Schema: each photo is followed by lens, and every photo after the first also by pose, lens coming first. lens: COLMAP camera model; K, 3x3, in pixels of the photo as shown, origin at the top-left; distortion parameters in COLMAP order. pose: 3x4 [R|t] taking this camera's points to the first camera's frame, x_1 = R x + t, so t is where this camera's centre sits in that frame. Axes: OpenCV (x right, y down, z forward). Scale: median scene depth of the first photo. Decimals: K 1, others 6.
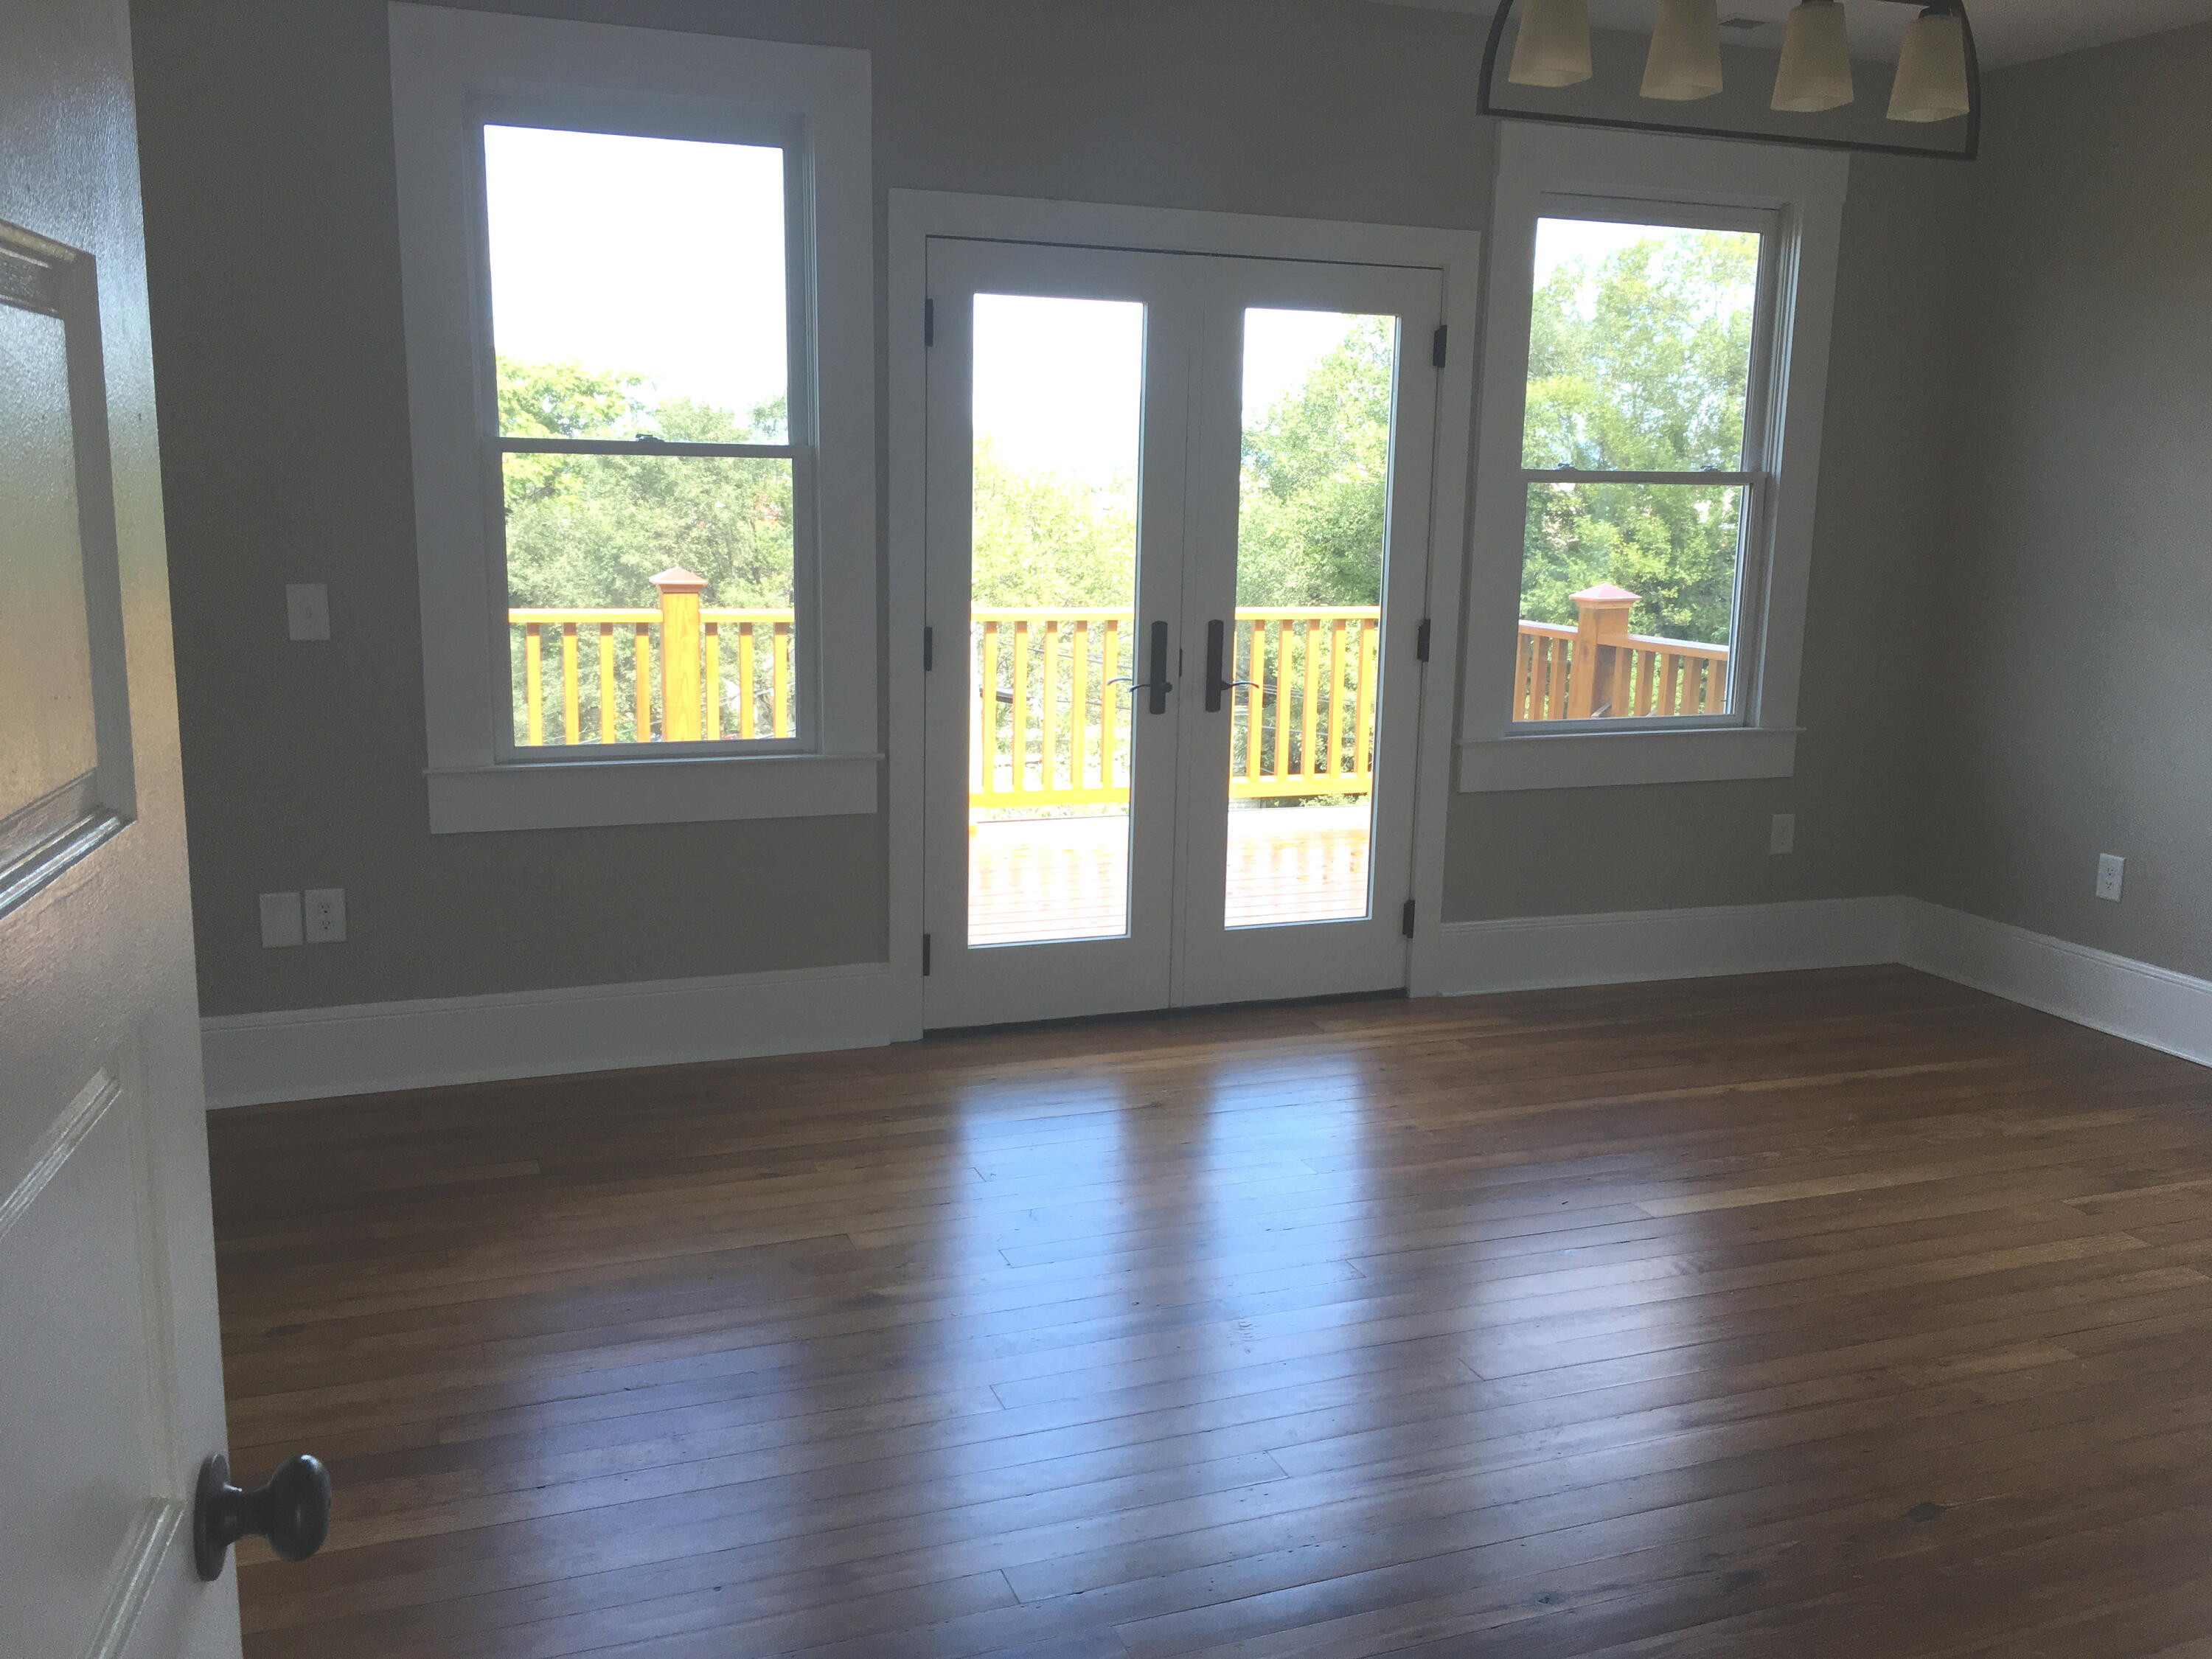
lens RADIAL K [[1895.2, 0, 1106.0], [0, 1895.2, 829.5], [0, 0, 1]] dist [0.063430, -0.094106]
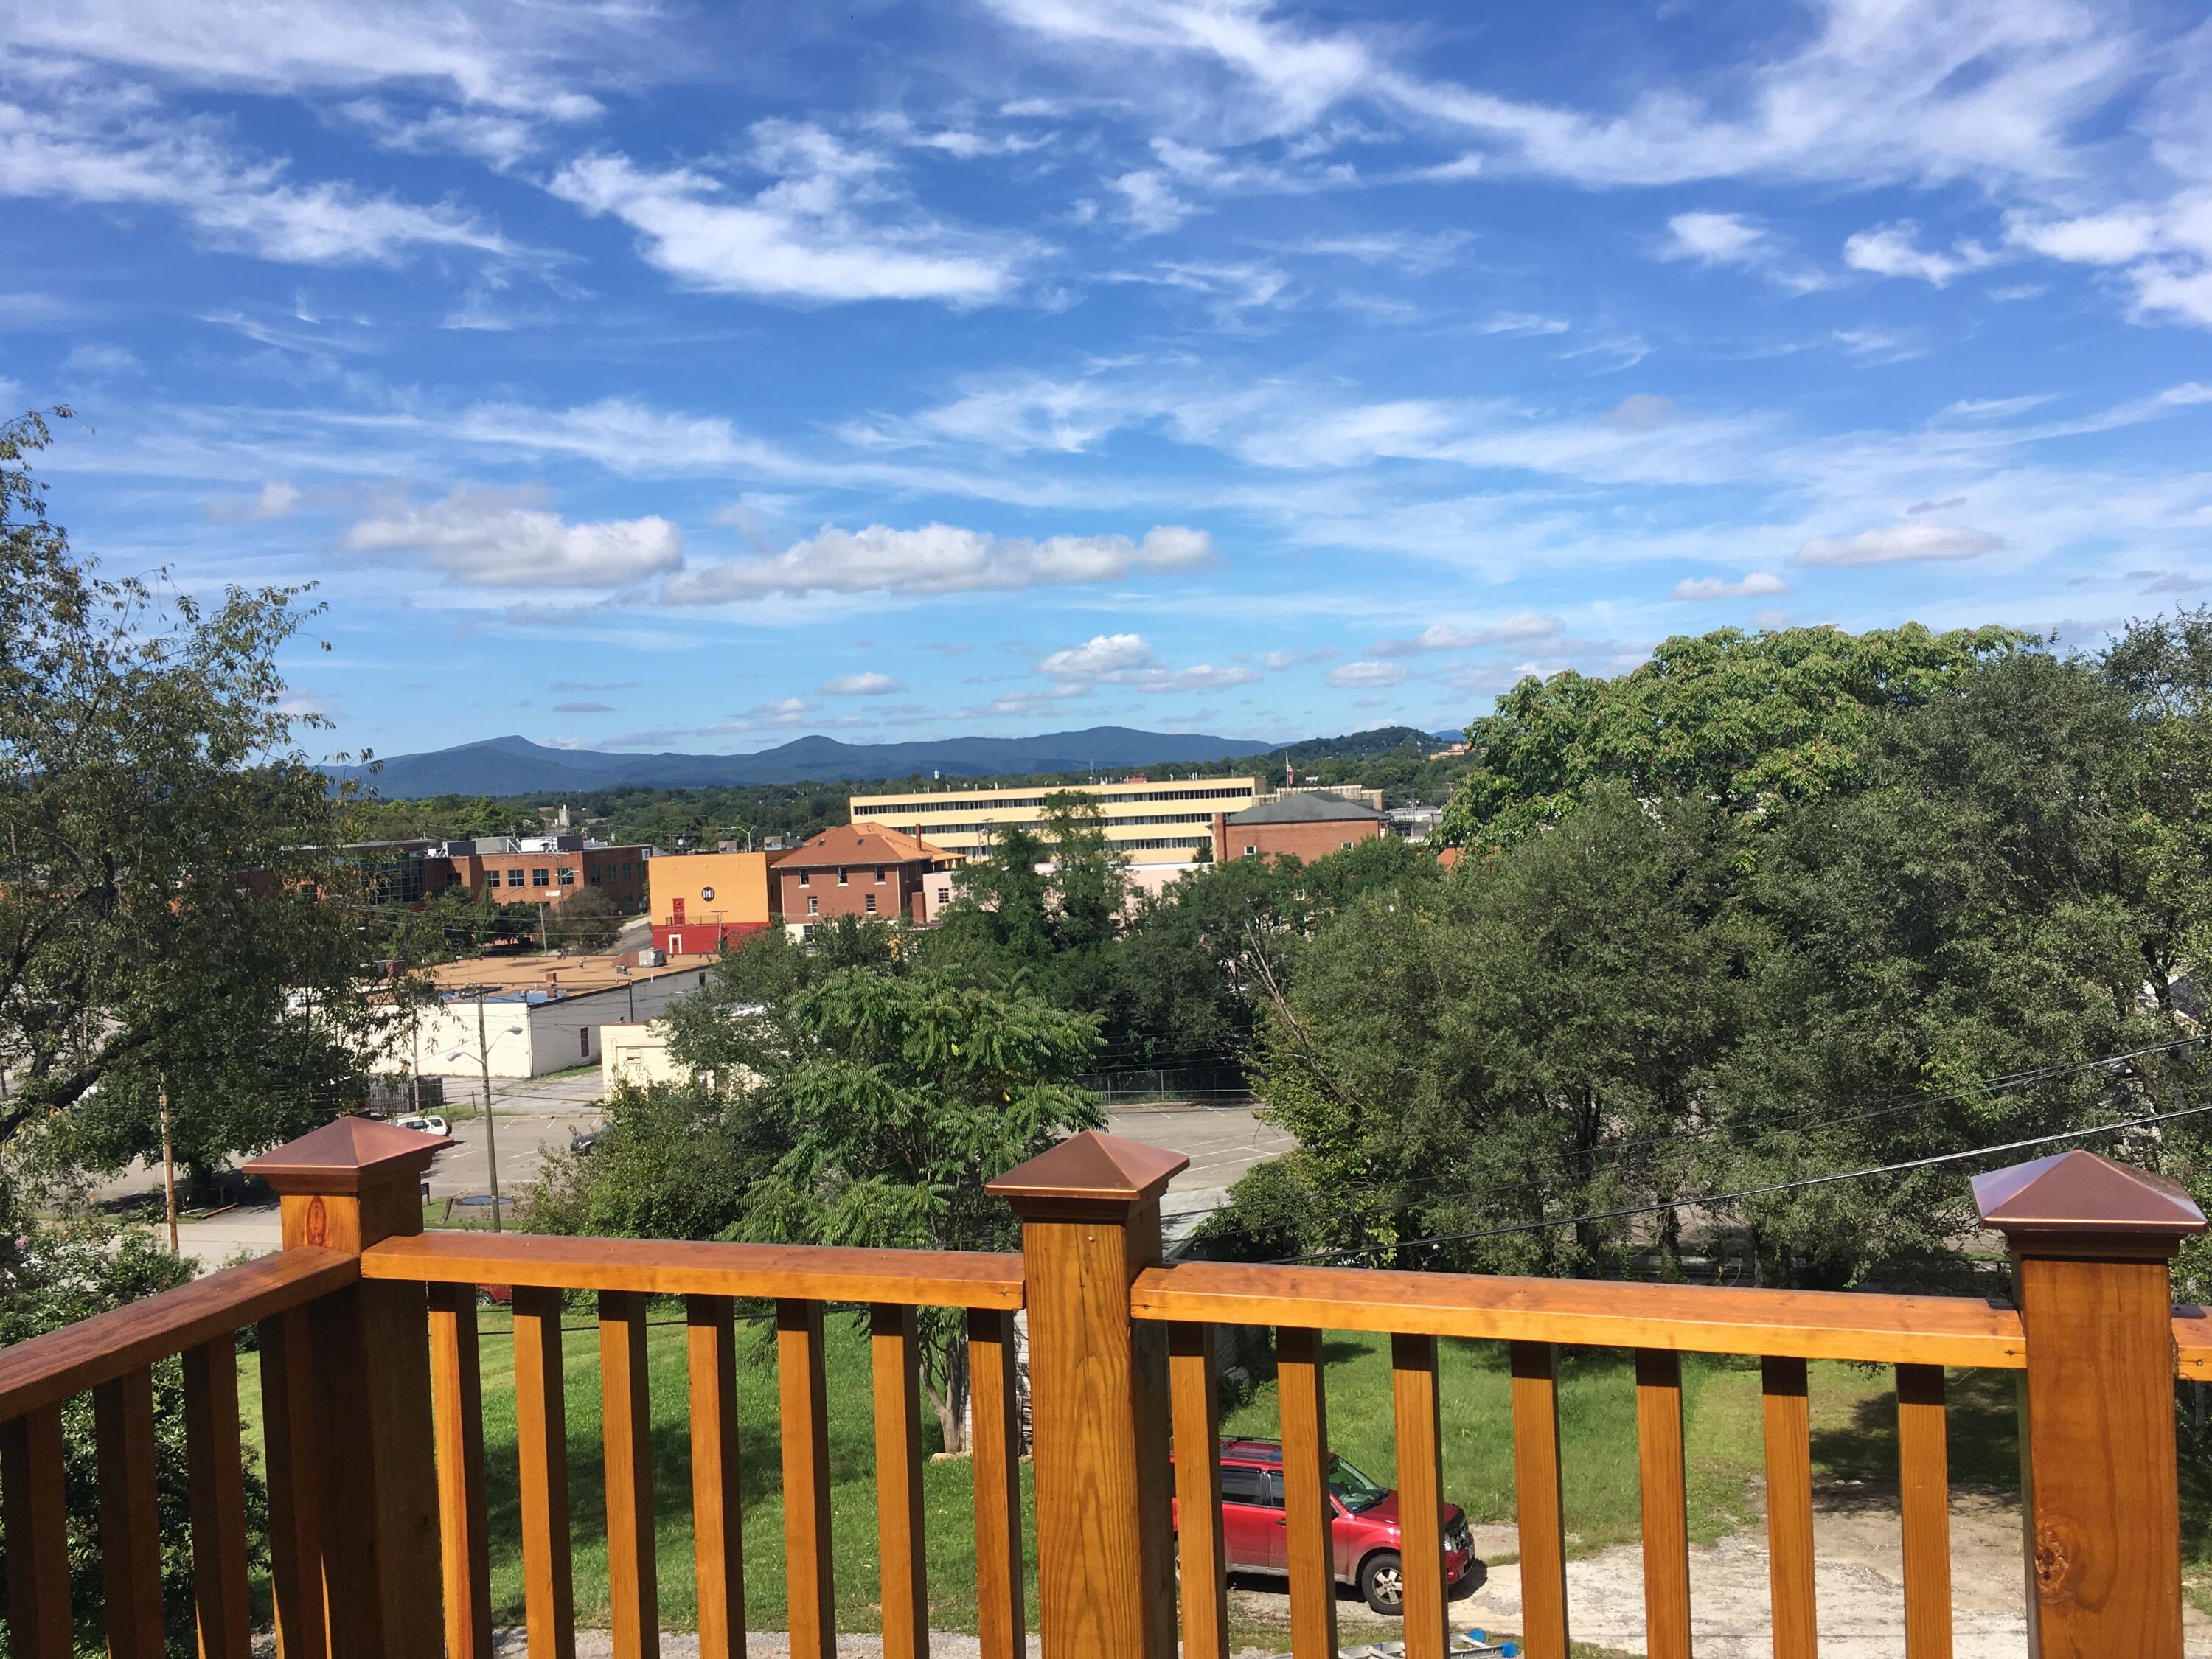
lens RADIAL K [[1872.6, 0, 1106.0], [0, 1872.6, 829.5], [0, 0, 1]] dist [0.005820, -0.005251]
pose [[0.758058, -0.036585, -0.651160, -0.006261], [-0.060203, 0.990237, -0.125723, -0.042921], [0.649403, 0.134507, 0.748454, 0.222027]]
